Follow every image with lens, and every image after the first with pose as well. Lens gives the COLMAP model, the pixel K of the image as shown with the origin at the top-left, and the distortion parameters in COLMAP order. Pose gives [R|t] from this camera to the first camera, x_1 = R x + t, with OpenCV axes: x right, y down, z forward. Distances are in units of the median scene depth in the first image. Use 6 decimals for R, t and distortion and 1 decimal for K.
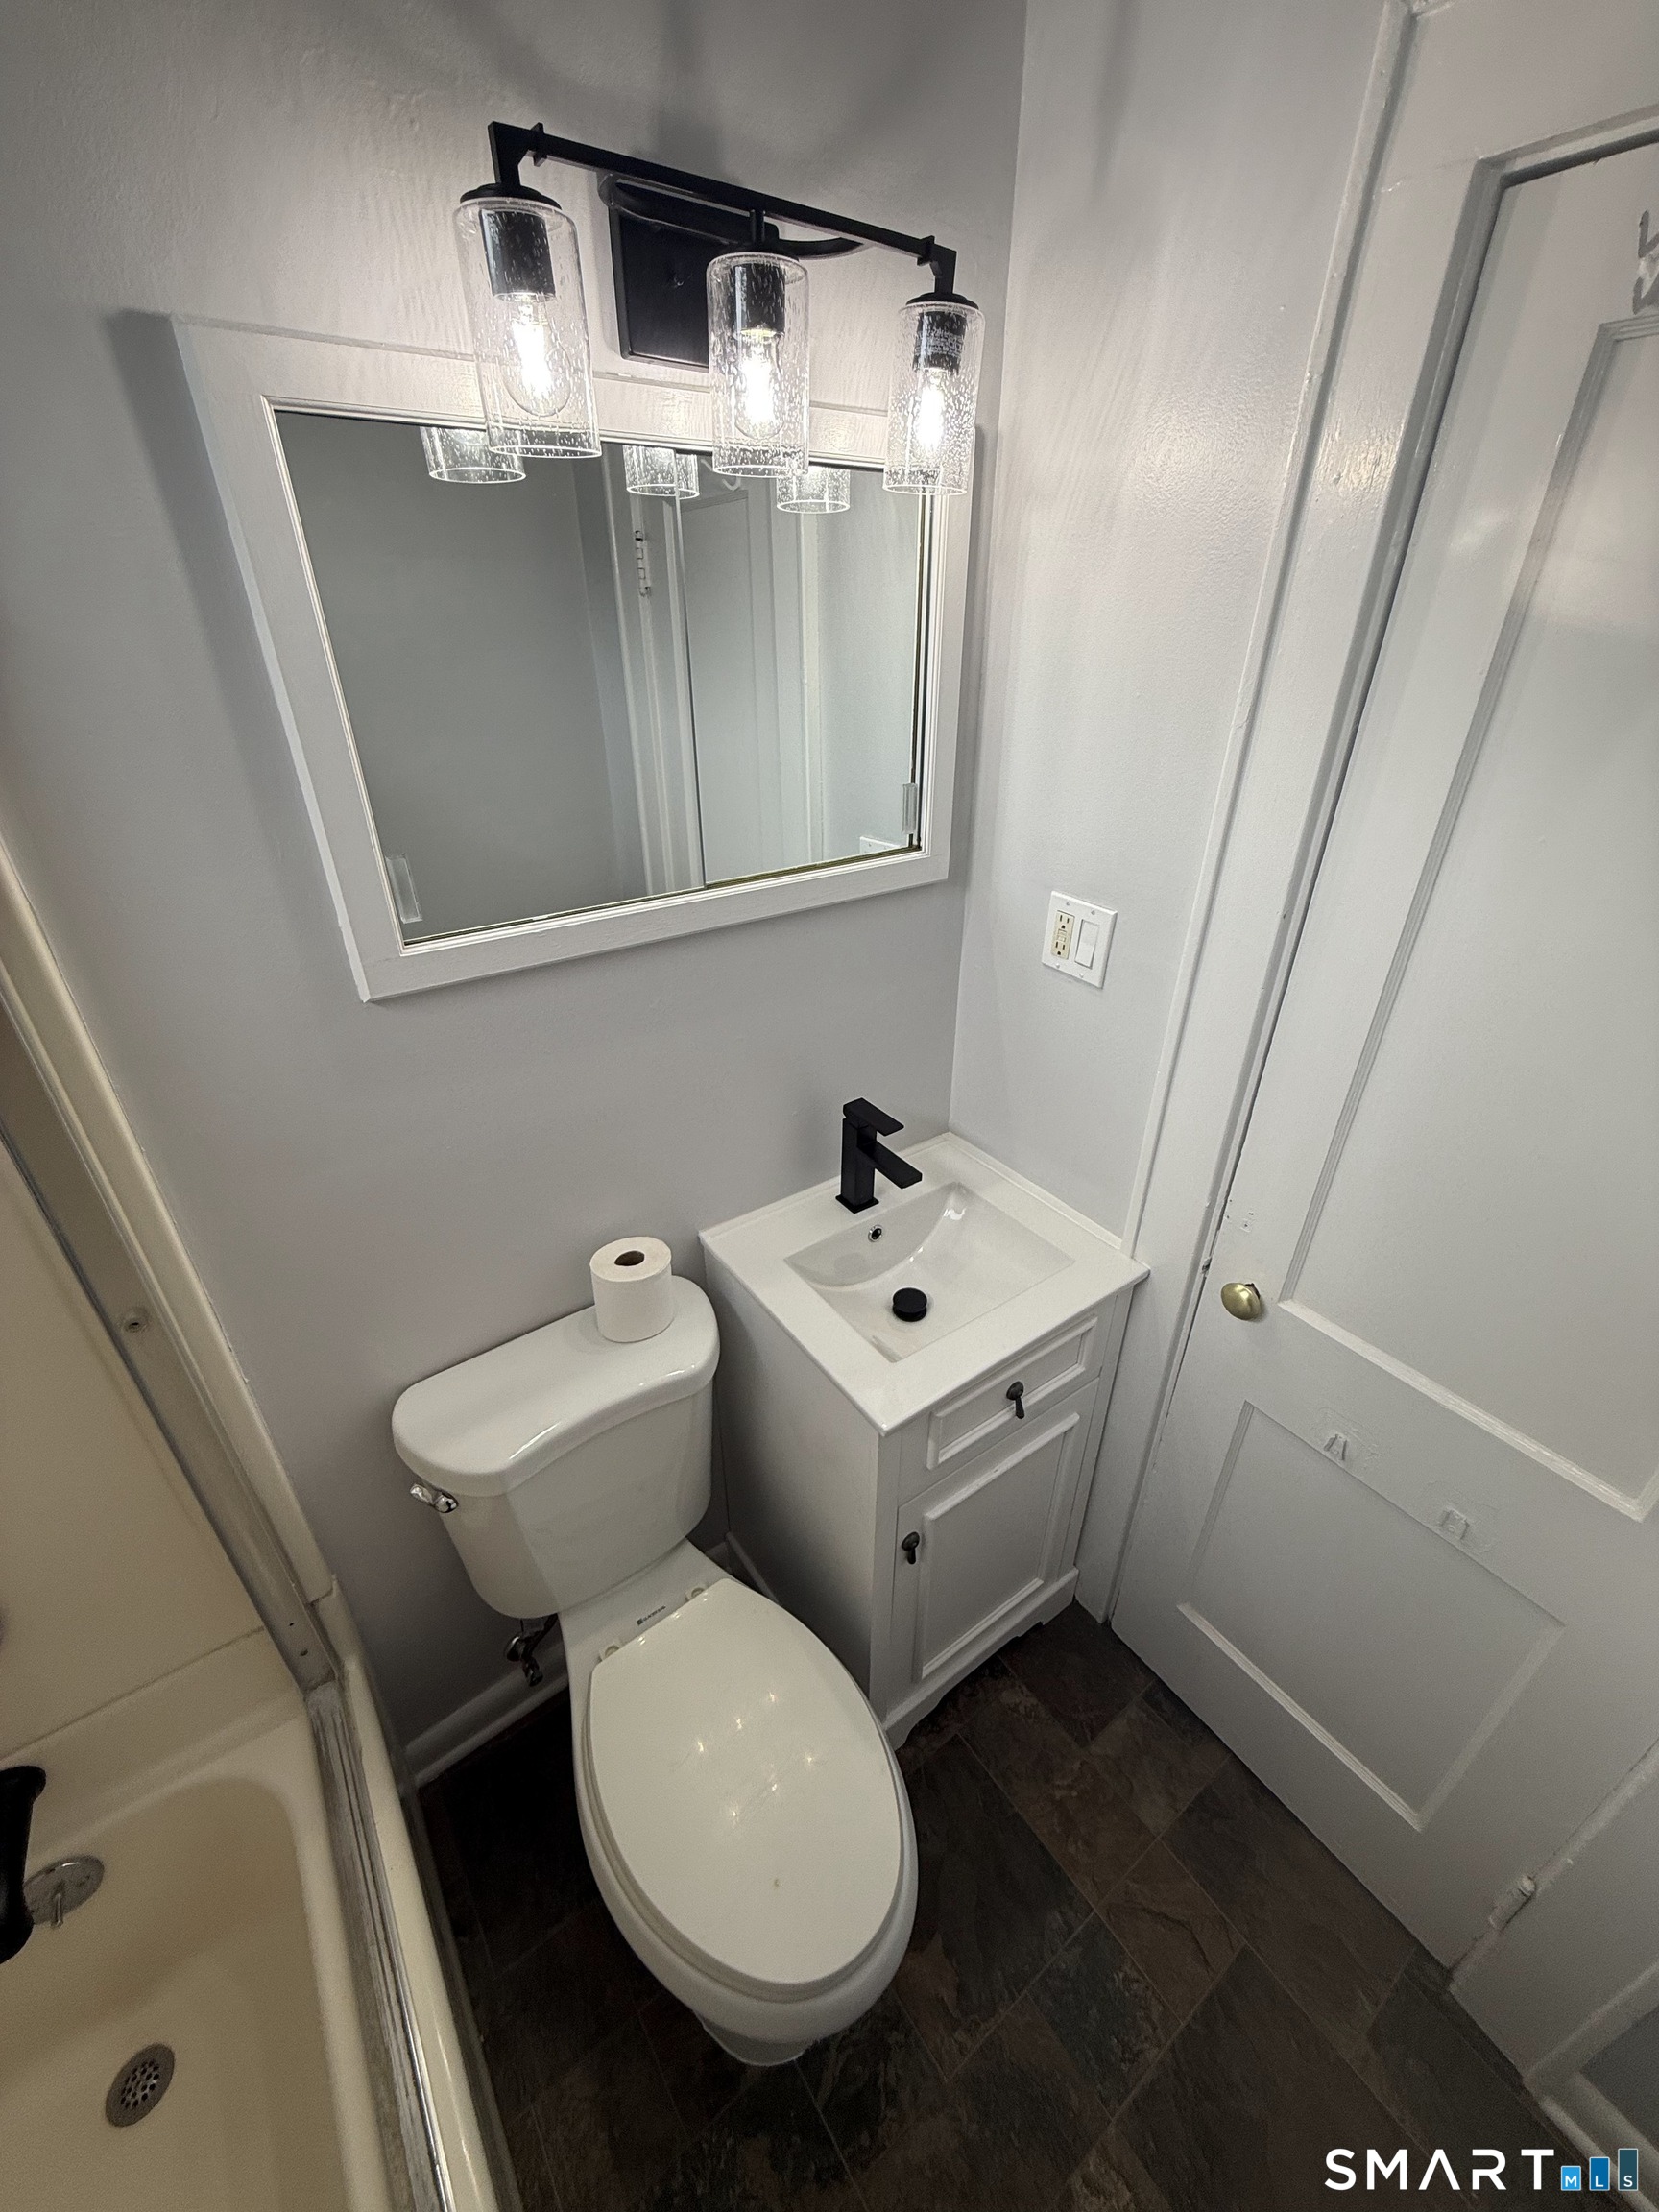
lens RADIAL K [[880.7, 0, 831.3], [0, 880.7, 1104.4], [0, 0, 1]] dist [-0.000549, -0.000348]
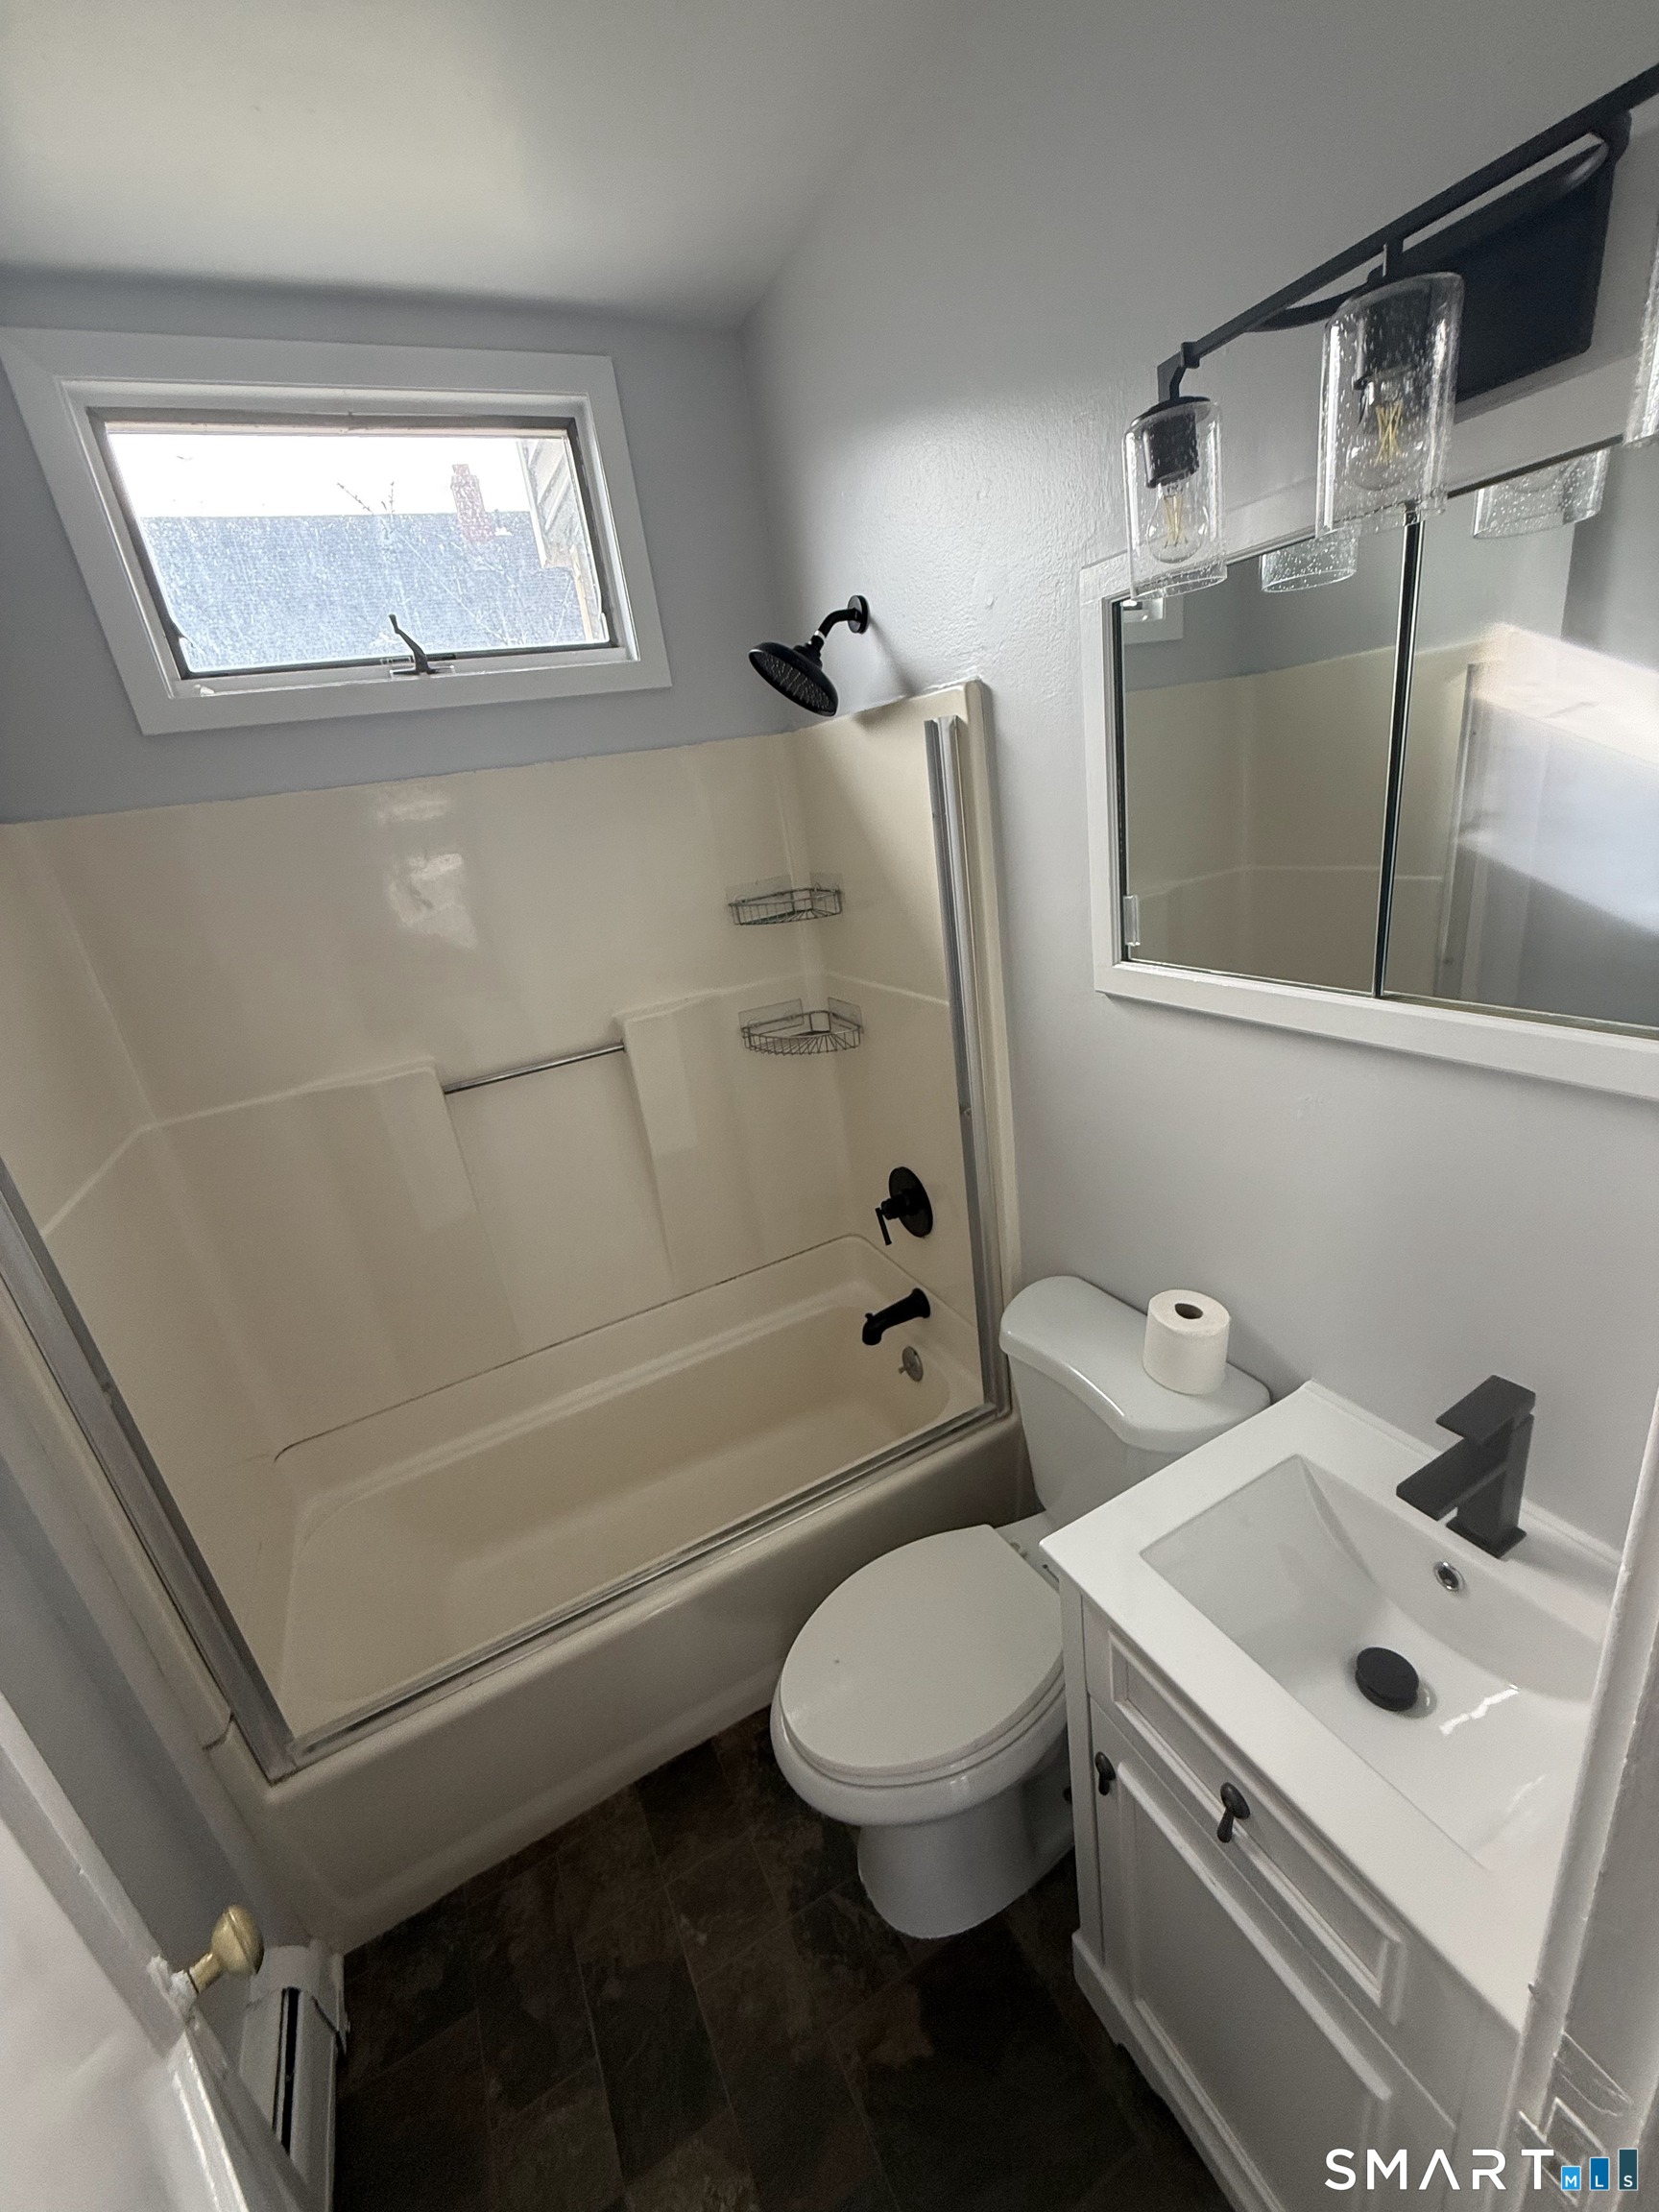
lens RADIAL K [[880.7, 0, 828.5], [0, 880.7, 1104.1], [0, 0, 1]] dist [-0.000549, -0.000348]
pose [[-0.151075, 0.352412, -0.923570, 0.763253], [-0.361627, 0.849829, 0.383428, -0.296155], [0.920001, 0.391915, -0.000946, 0.574052]]
